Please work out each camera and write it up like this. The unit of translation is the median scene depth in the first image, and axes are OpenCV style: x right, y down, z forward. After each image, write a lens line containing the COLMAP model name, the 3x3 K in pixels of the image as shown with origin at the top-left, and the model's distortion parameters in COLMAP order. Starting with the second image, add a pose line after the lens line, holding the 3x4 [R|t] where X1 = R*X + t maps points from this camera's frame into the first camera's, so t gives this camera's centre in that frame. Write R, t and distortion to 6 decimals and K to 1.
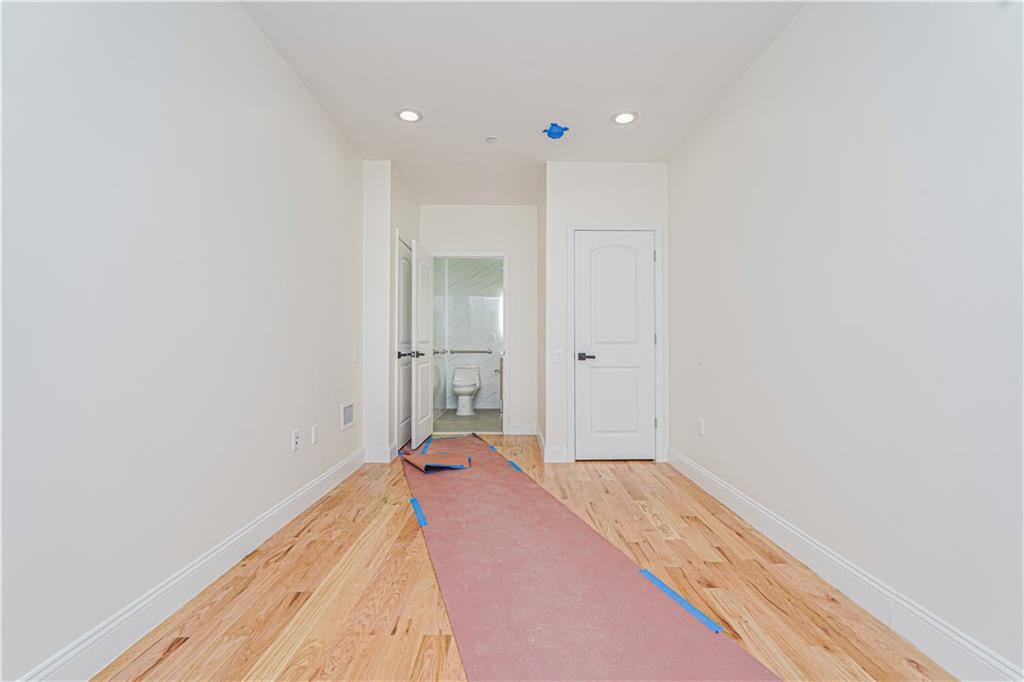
lens RADIAL K [[453.9, 0, 508.9], [0, 453.9, 346.6], [0, 0, 1]] dist [-0.017217, 0.007676]
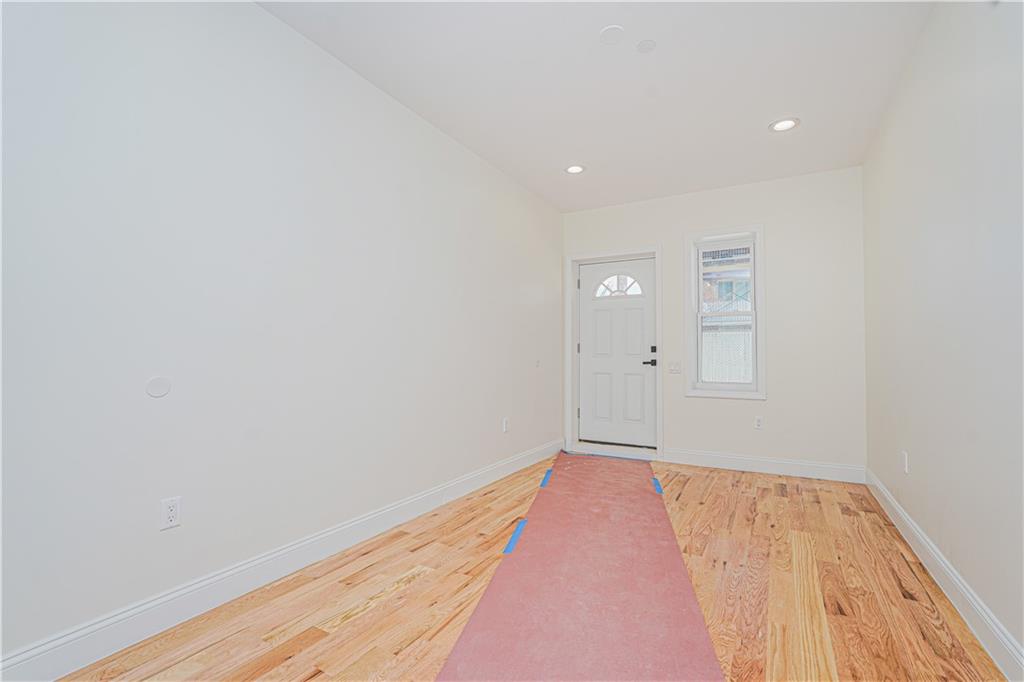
lens RADIAL K [[453.9, 0, 511.6], [0, 453.9, 342.1], [0, 0, 1]] dist [-0.017217, 0.007676]
pose [[-0.867870, 0.011351, 0.496662, -0.284956], [-0.003204, 0.999590, -0.028443, -0.015877], [-0.496781, -0.026276, -0.867478, 1.907213]]
